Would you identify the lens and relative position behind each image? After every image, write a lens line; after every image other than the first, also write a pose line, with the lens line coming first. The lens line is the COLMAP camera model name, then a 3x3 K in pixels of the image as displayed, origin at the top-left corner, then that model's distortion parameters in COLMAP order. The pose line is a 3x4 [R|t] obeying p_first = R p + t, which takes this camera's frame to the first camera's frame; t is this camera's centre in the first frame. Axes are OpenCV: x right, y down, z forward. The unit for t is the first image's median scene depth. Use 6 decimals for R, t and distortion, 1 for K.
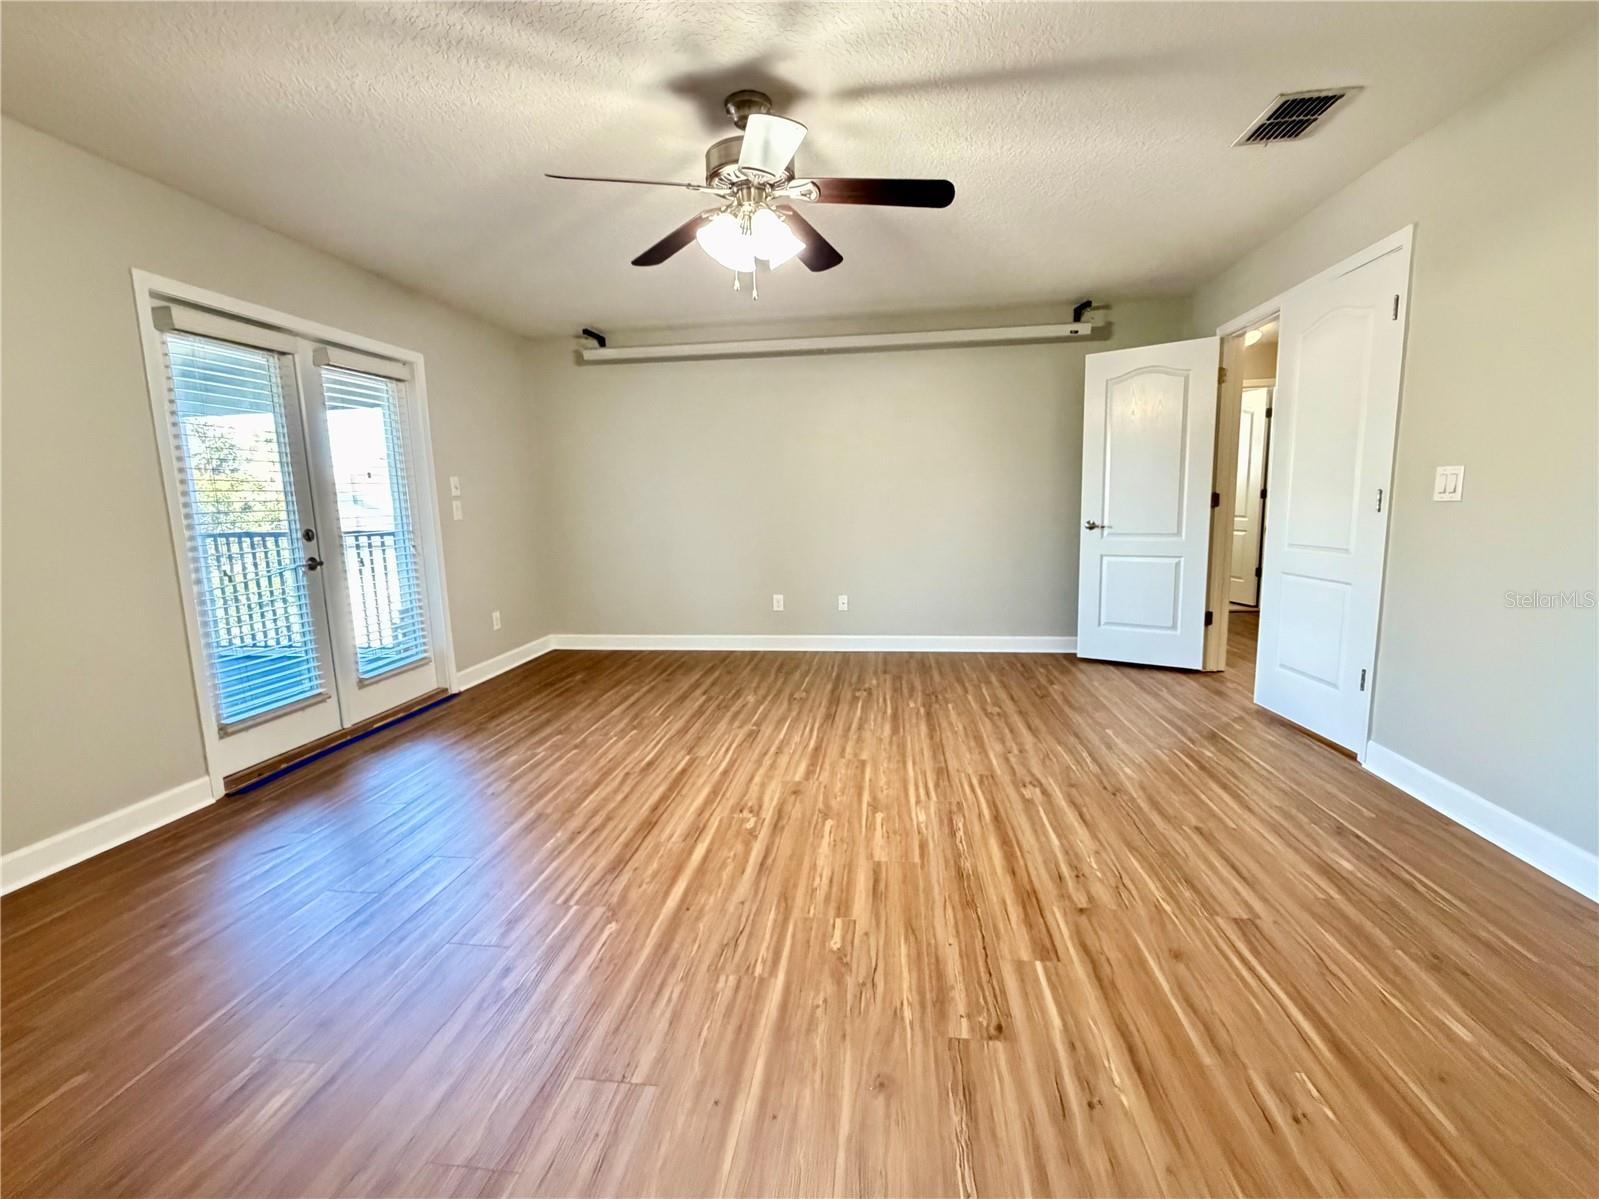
lens RADIAL K [[642.6, 0, 797.3], [0, 642.6, 587.4], [0, 0, 1]] dist [0.006124, -0.000521]
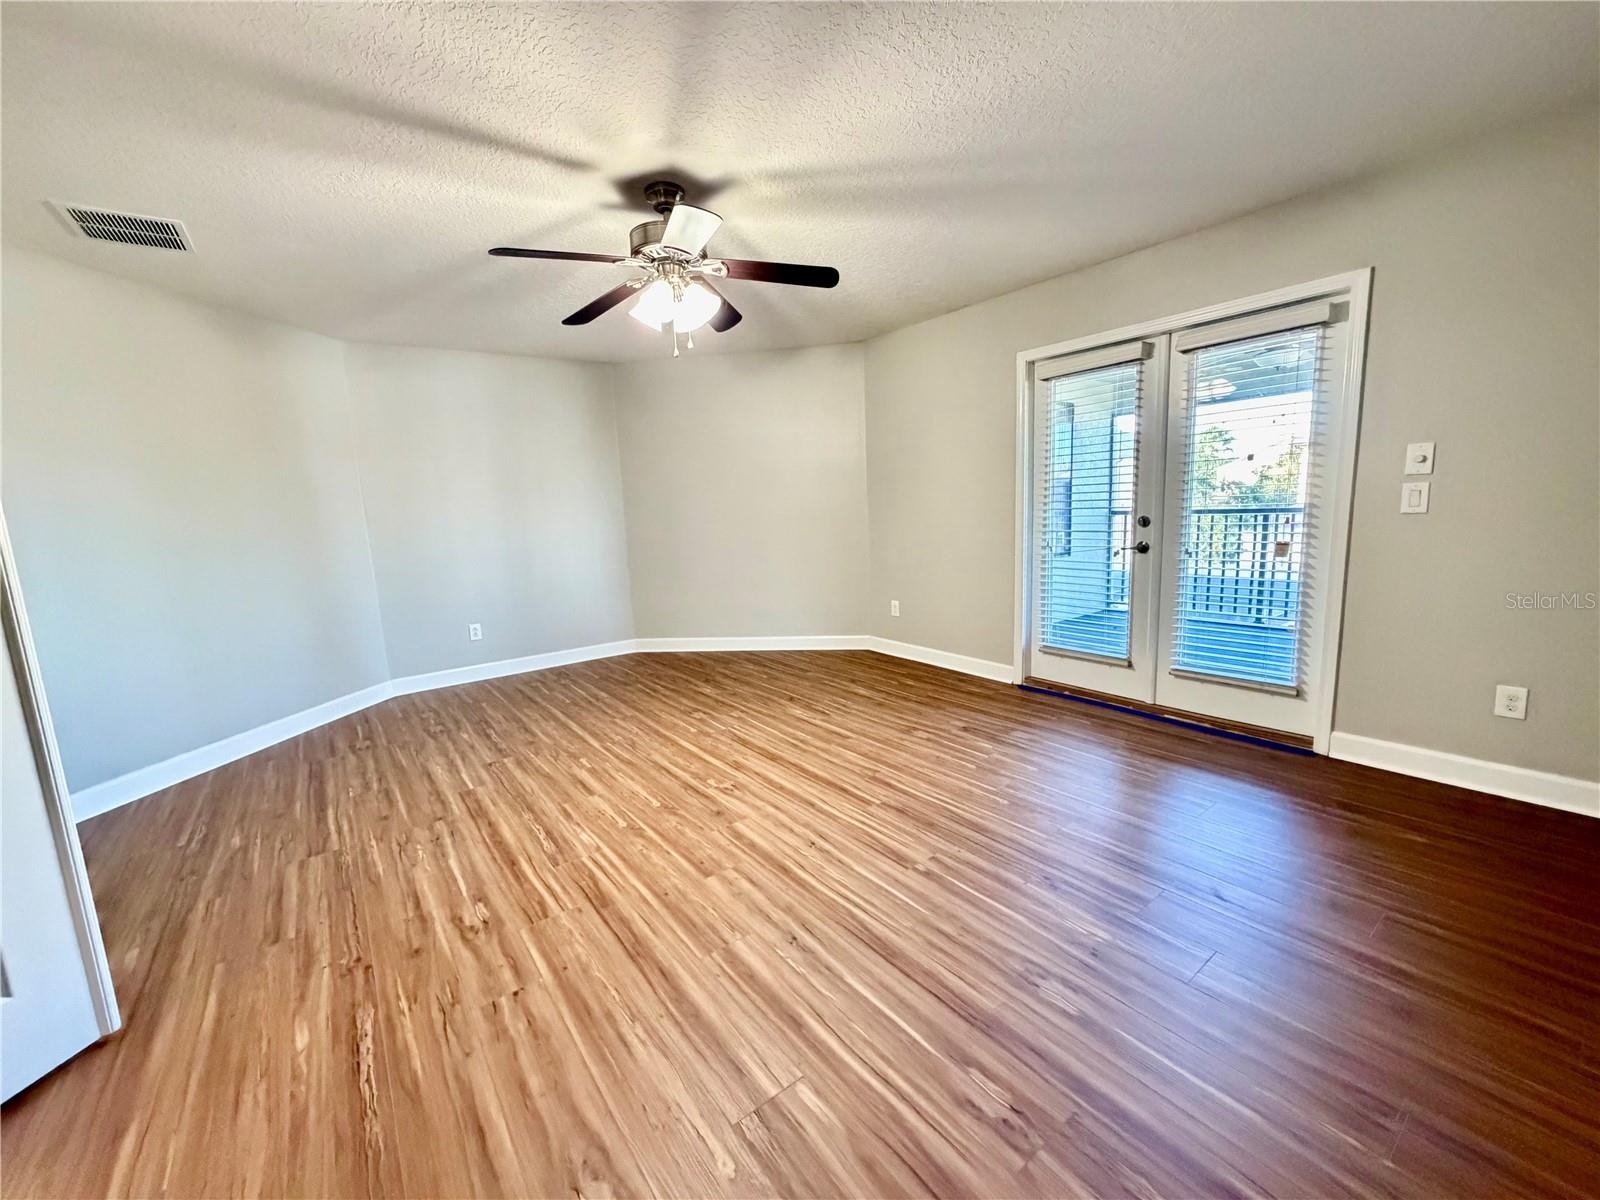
lens RADIAL K [[643.0, 0, 807.1], [0, 643.0, 599.4], [0, 0, 1]] dist [0.006124, -0.000521]
pose [[-0.682125, 0.167856, -0.711709, 0.604324], [-0.037443, 0.964002, 0.263245, -0.299105], [0.730276, 0.206215, -0.651285, 1.792641]]
